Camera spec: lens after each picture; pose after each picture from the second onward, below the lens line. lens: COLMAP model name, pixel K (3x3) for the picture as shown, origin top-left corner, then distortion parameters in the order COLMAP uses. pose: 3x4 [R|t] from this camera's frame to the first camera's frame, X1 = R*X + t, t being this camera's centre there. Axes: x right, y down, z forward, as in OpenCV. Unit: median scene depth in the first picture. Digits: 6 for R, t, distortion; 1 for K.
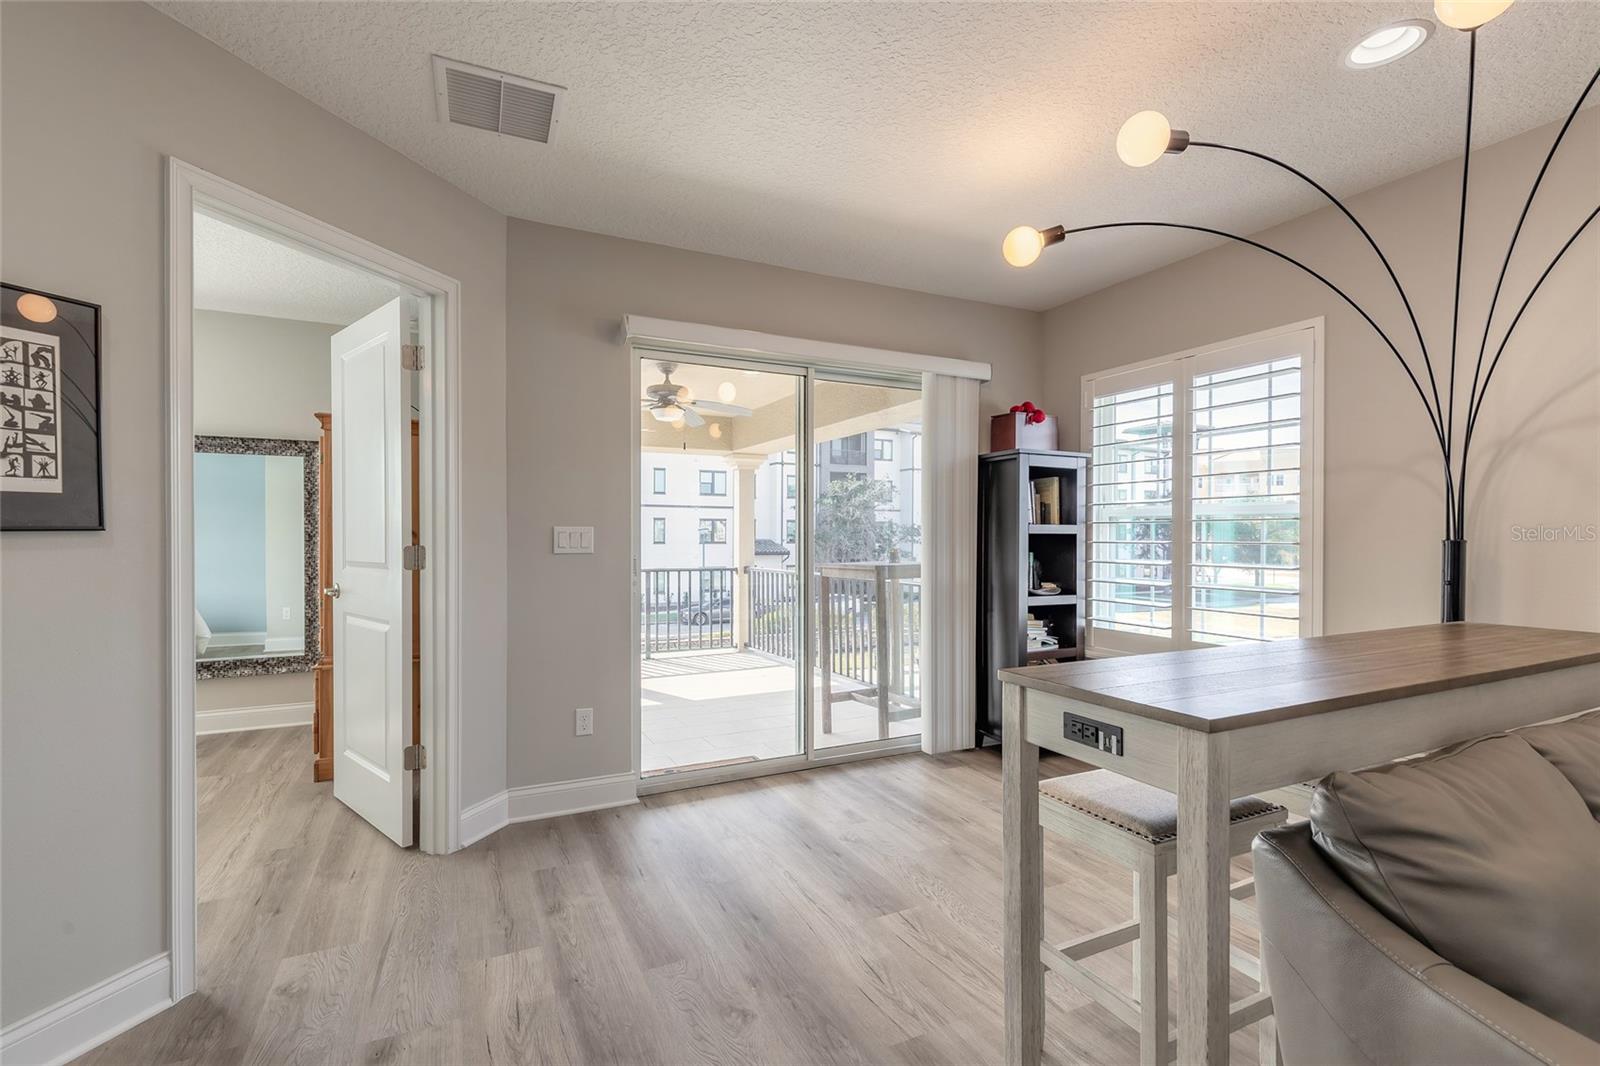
lens RADIAL K [[719.0, 0, 803.4], [0, 719.0, 536.2], [0, 0, 1]] dist [0.004986, -0.001095]
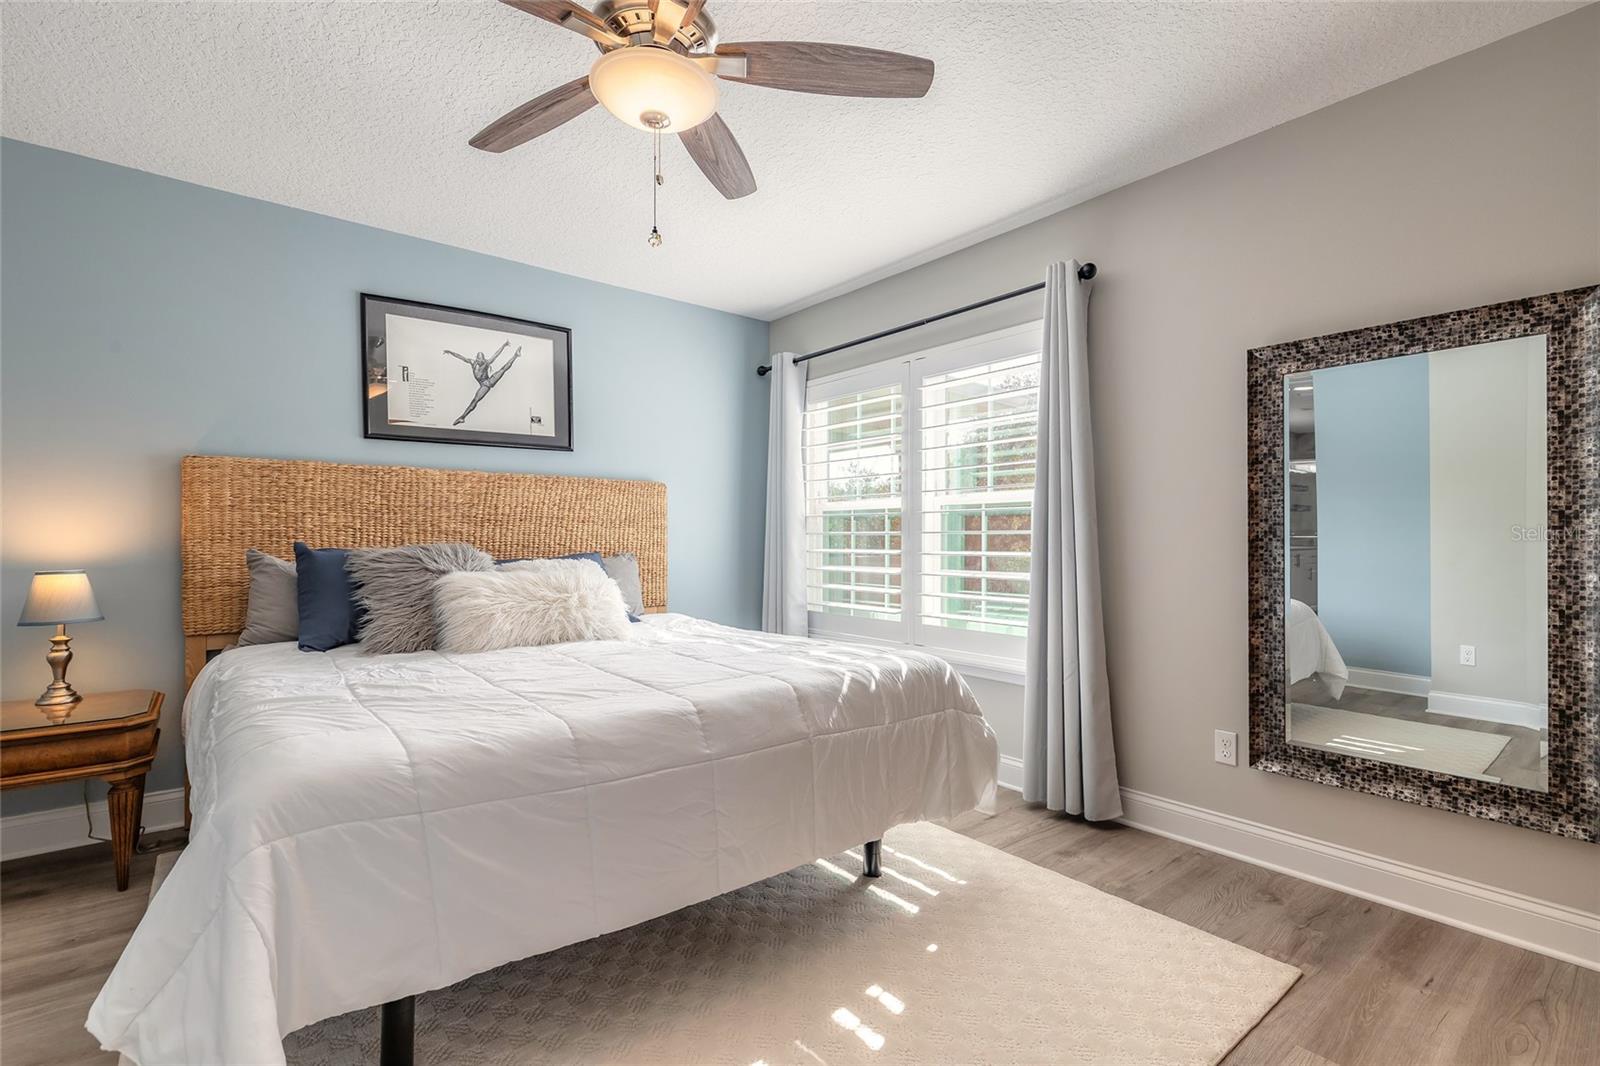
lens RADIAL K [[719.0, 0, 794.6], [0, 719.0, 536.8], [0, 0, 1]] dist [0.004986, -0.001095]
pose [[0.221169, 0.000172, -0.975235, -0.370485], [-0.003351, 0.999994, -0.000583, 0.013635], [0.975230, 0.003397, 0.221168, 0.464165]]
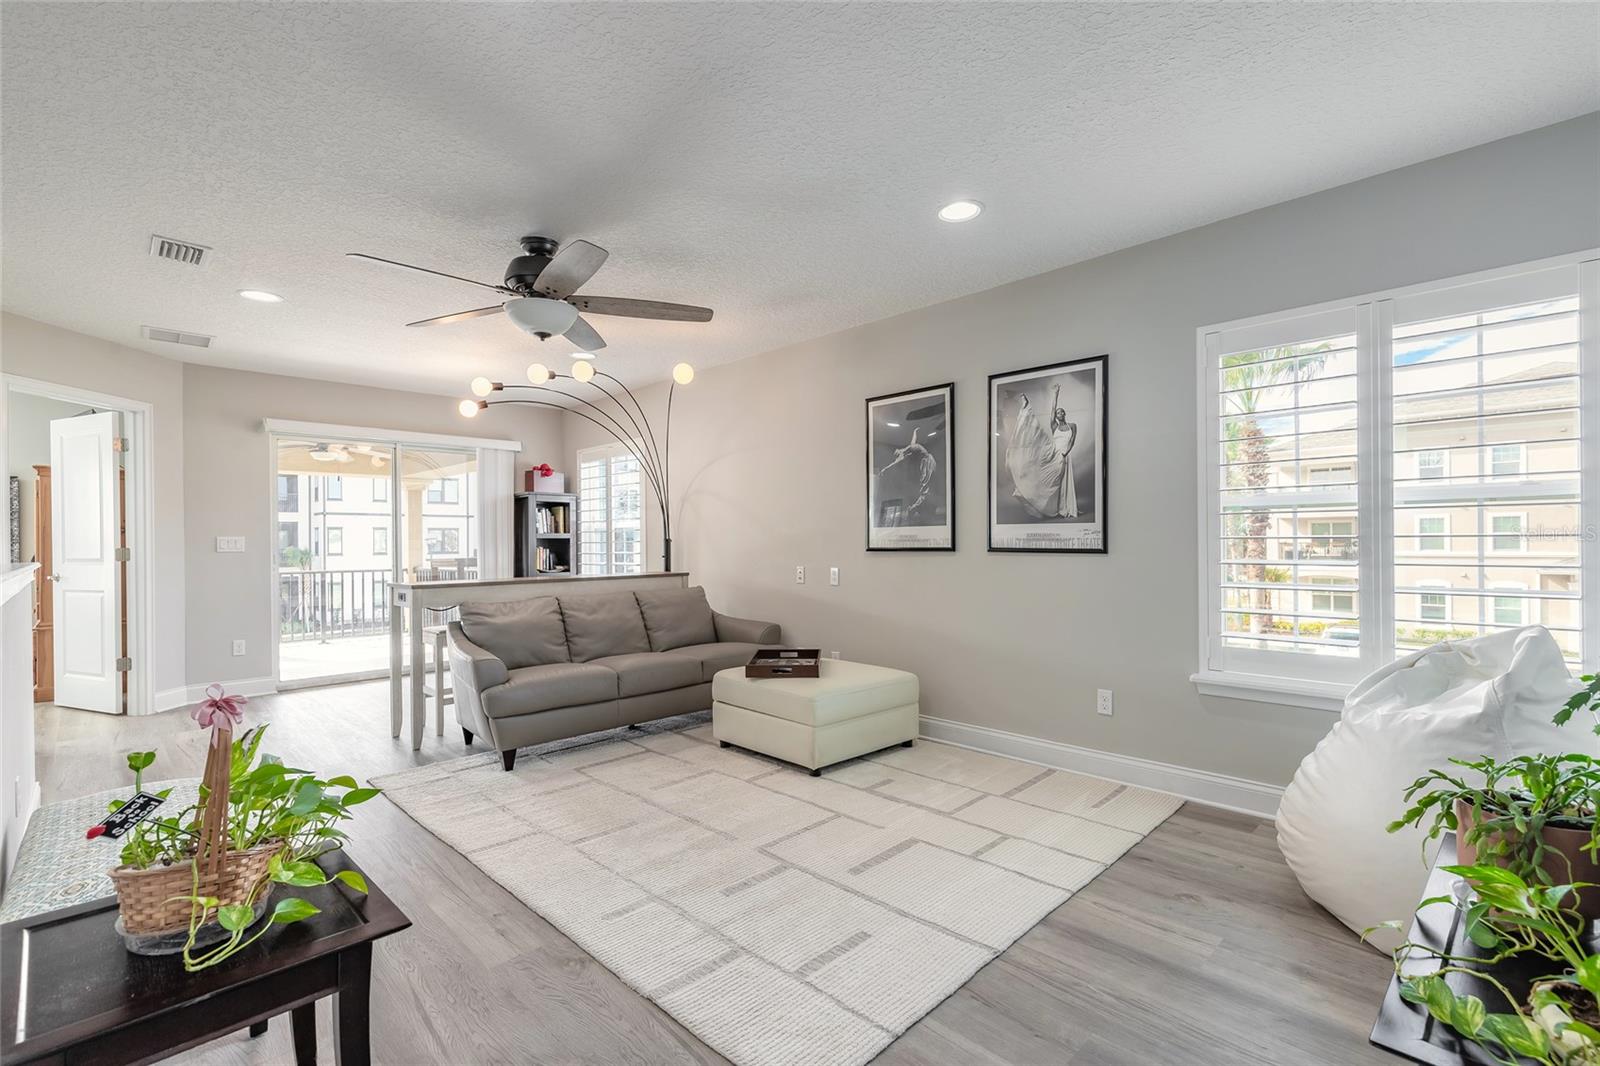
lens RADIAL K [[719.0, 0, 803.6], [0, 719.0, 540.0], [0, 0, 1]] dist [0.004986, -0.001095]
pose [[0.950216, -0.009621, 0.311442, 0.457031], [0.011141, 0.999933, -0.003102, 0.015727], [-0.311392, 0.006417, 0.950260, -1.098551]]
